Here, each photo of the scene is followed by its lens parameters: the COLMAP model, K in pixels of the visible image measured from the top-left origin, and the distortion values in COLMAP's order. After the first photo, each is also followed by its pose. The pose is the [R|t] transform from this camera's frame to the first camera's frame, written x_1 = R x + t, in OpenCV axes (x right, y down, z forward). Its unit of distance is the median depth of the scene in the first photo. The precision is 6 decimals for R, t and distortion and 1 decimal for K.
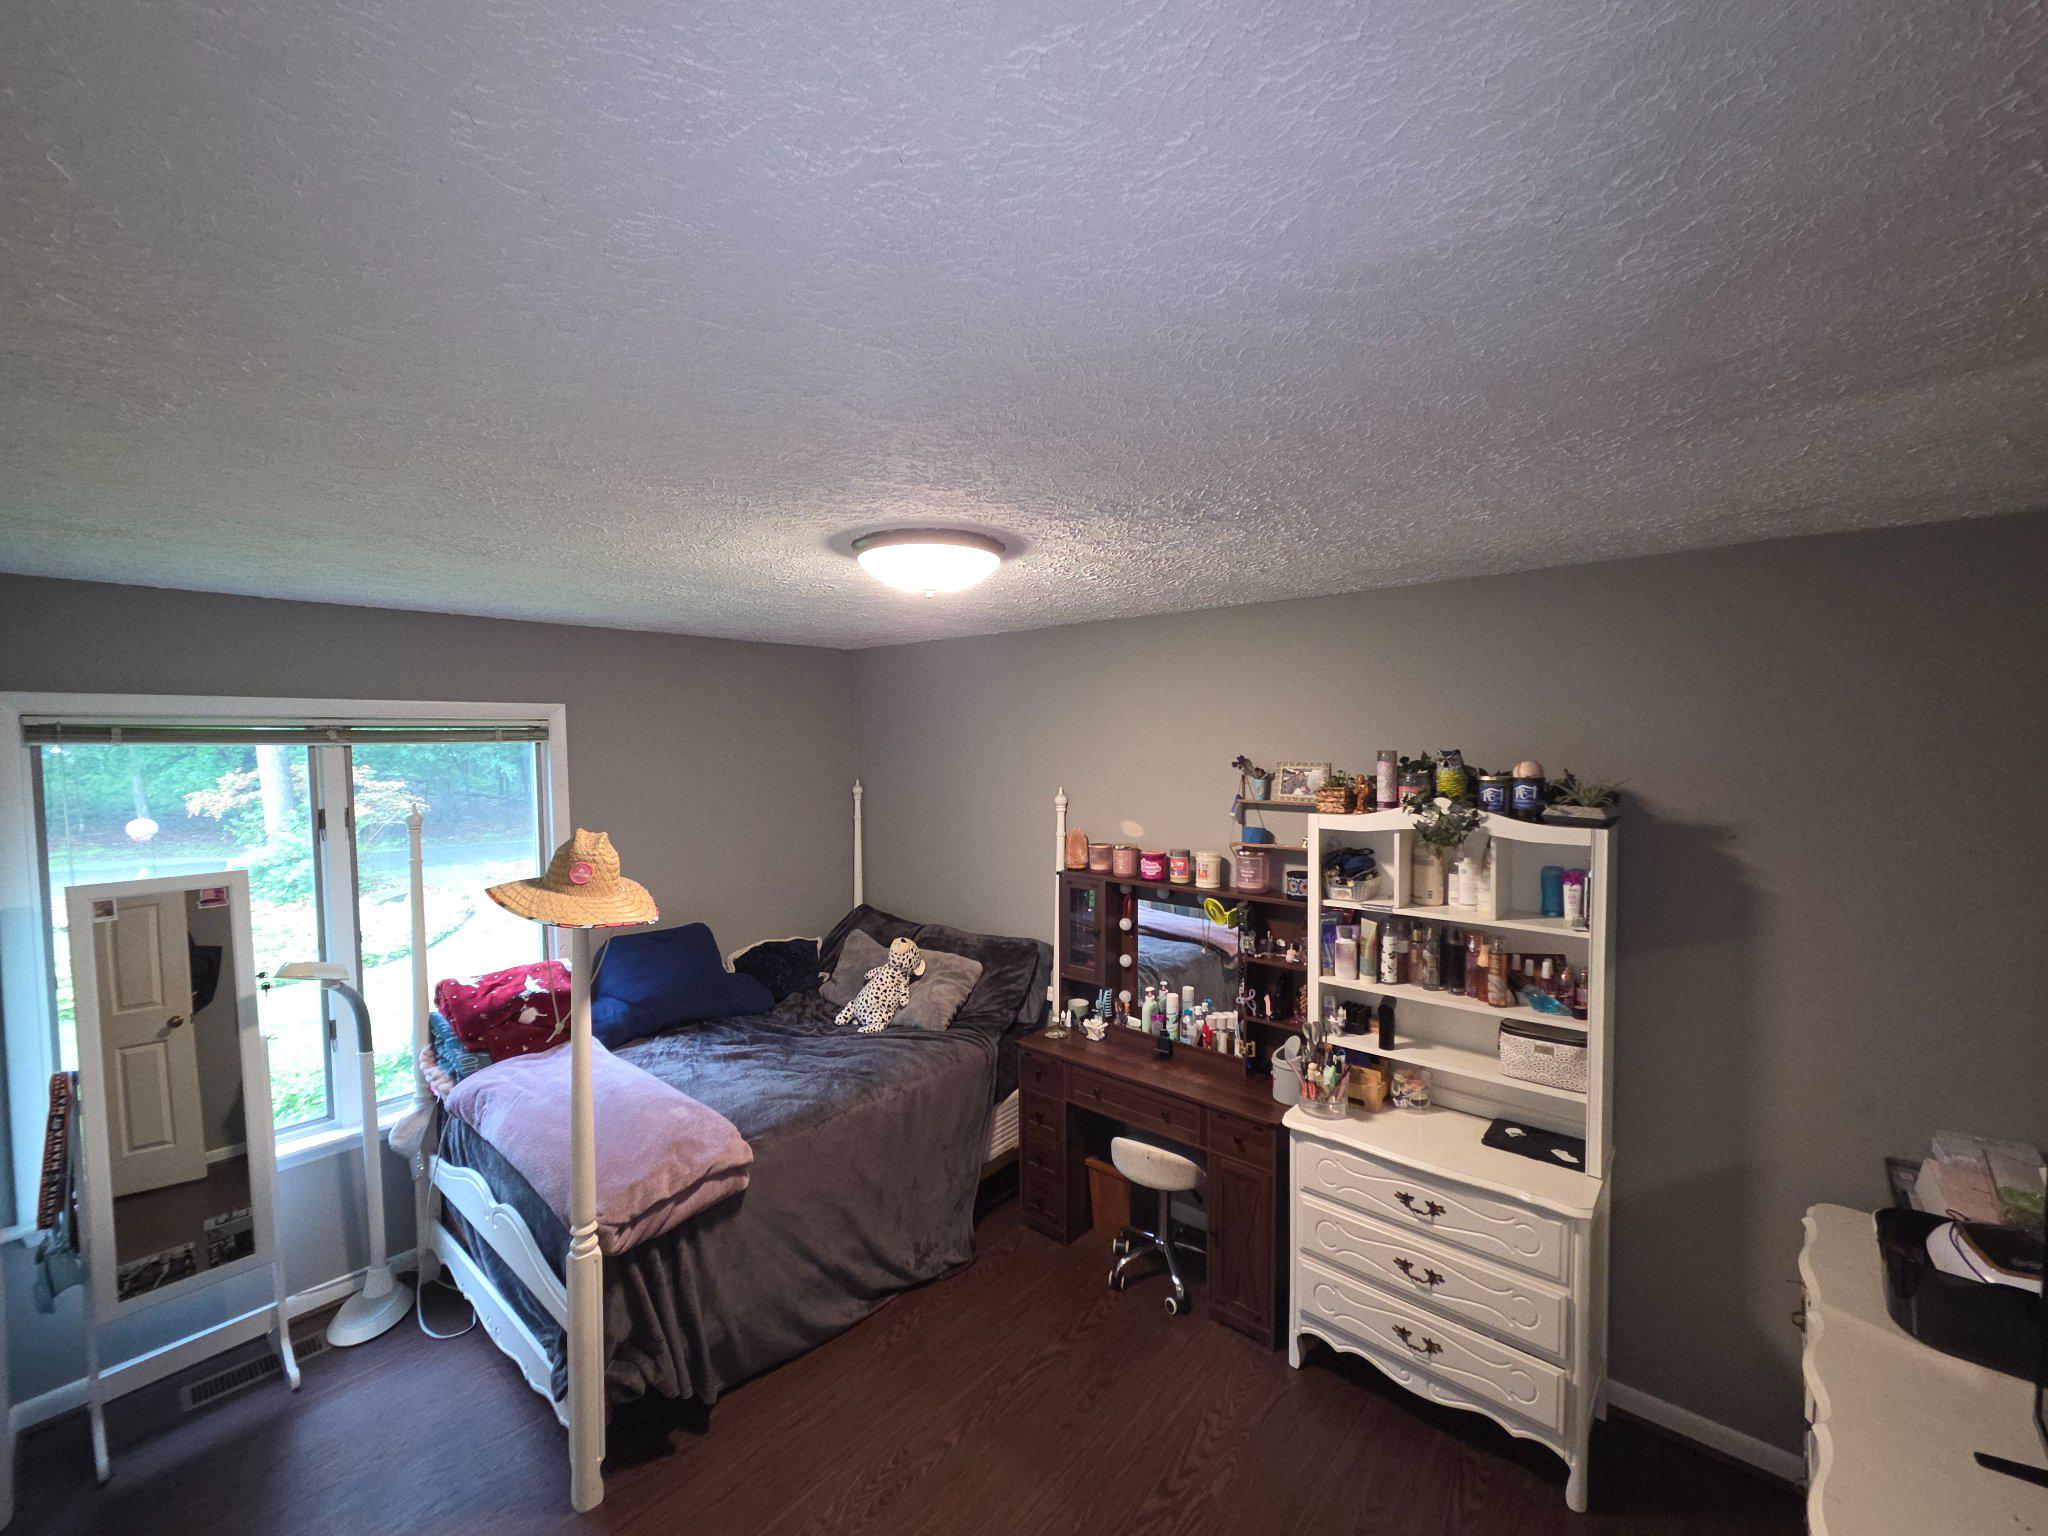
lens RADIAL K [[825.9, 0, 1014.5], [0, 825.9, 763.3], [0, 0, 1]] dist [-0.002115, -0.000983]
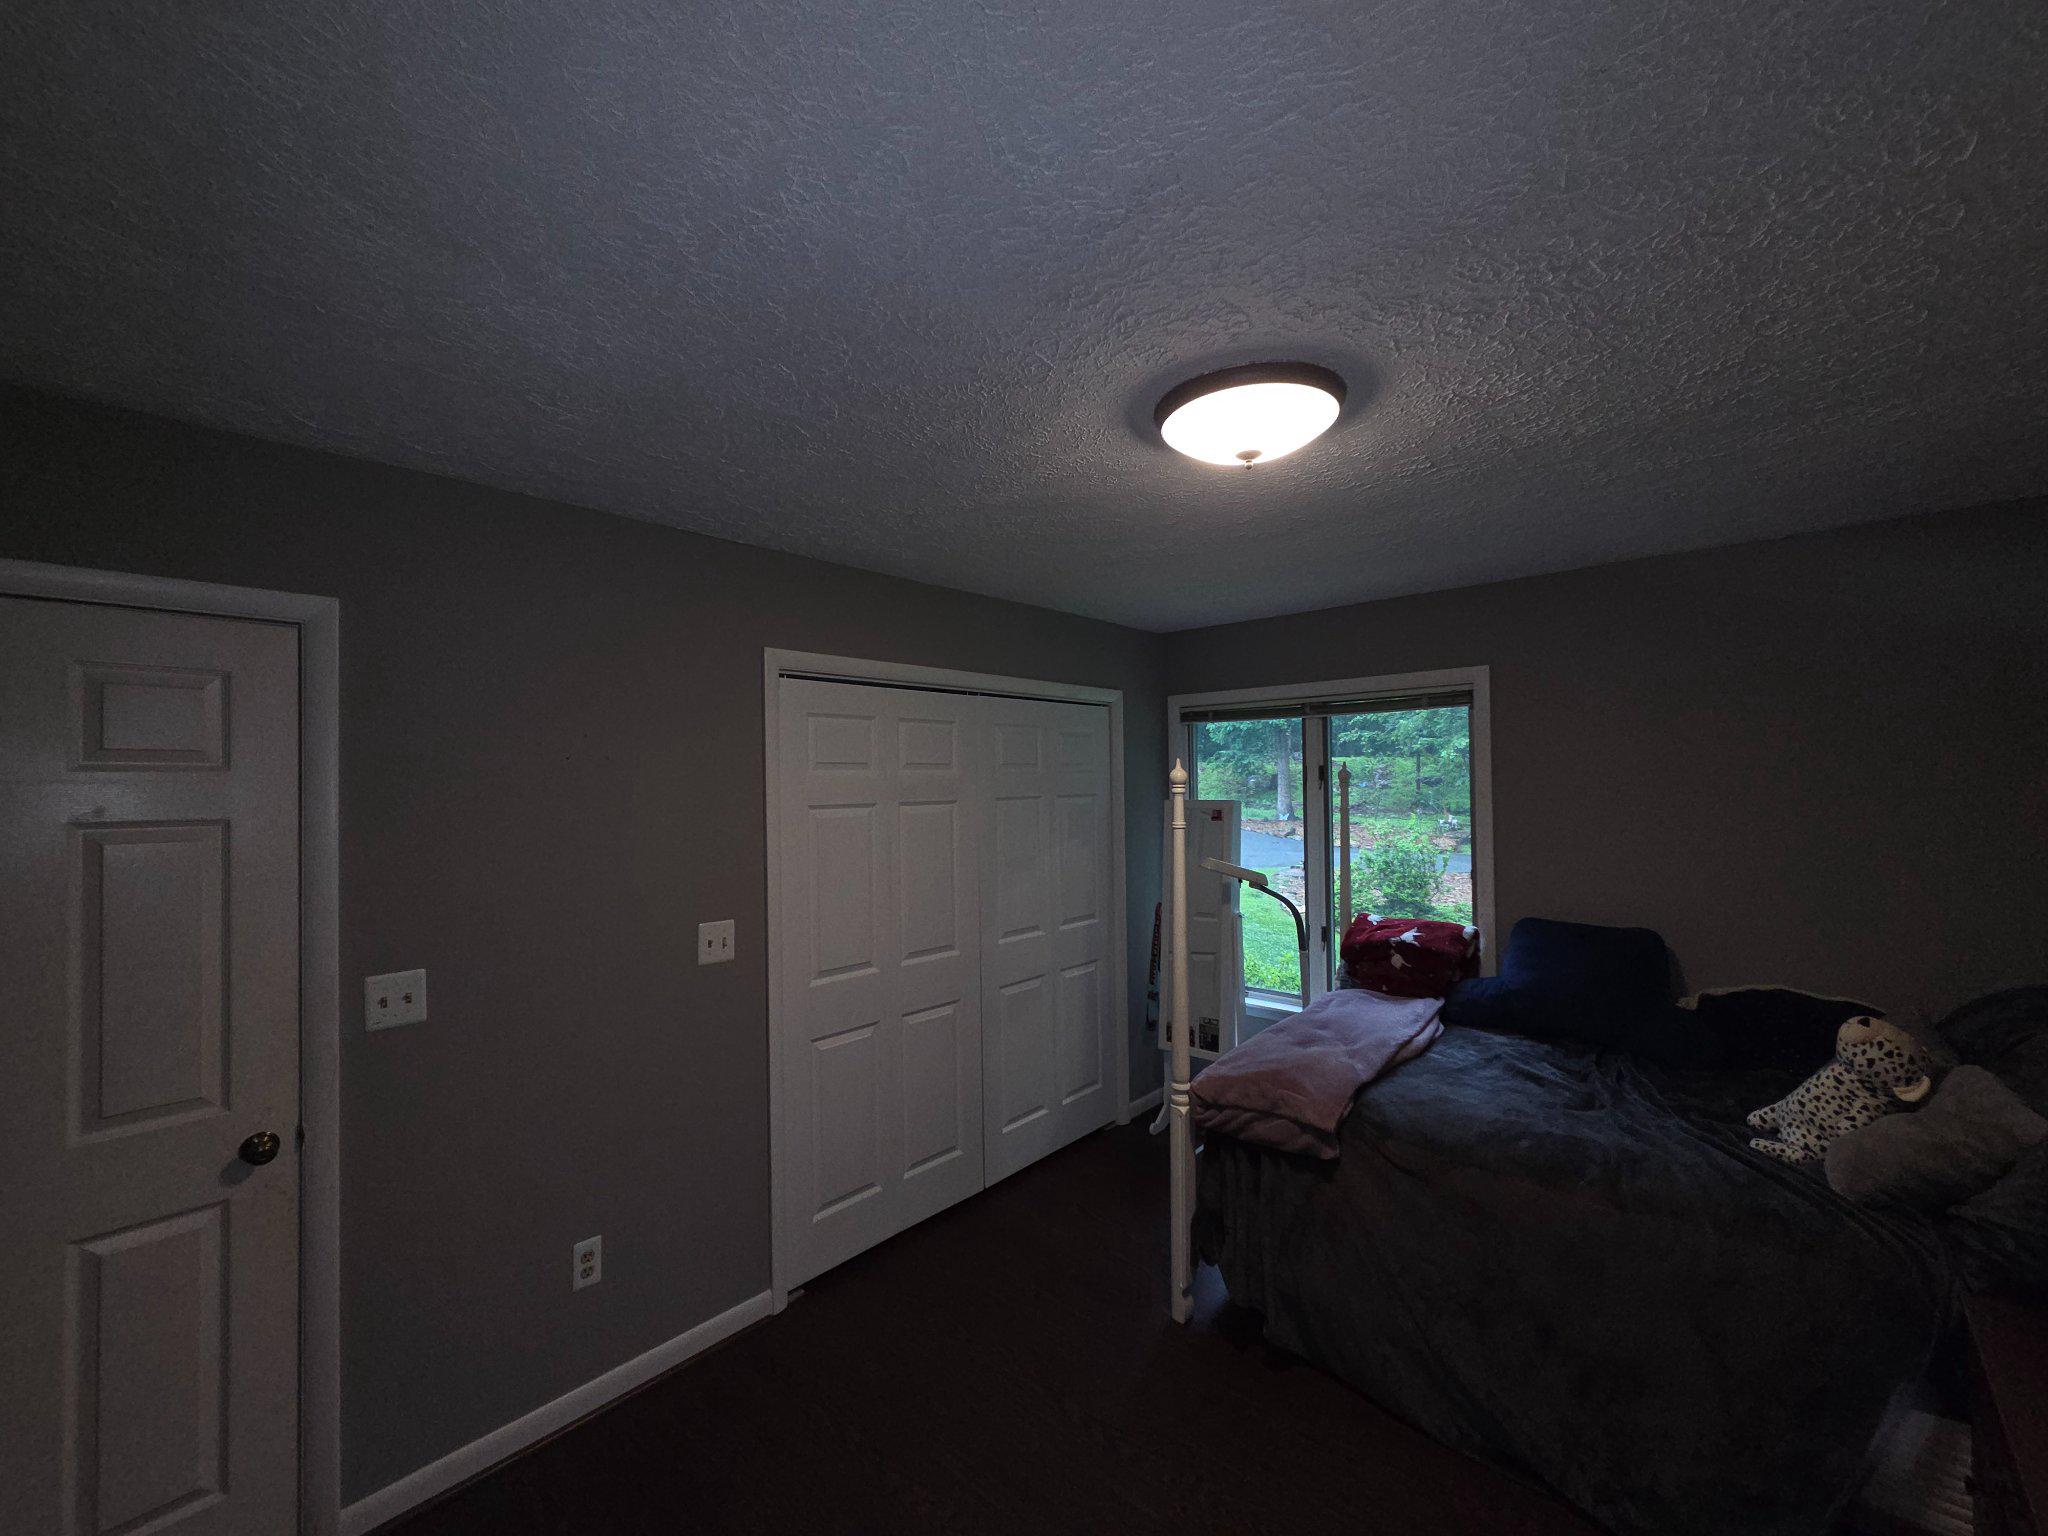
lens RADIAL K [[825.9, 0, 1021.0], [0, 825.9, 782.0], [0, 0, 1]] dist [-0.002115, -0.000983]
pose [[-0.025373, 0.010777, -0.999620, 0.463283], [-0.018298, 0.999769, 0.011243, 0.068598], [0.999511, 0.018576, -0.025170, 0.513900]]
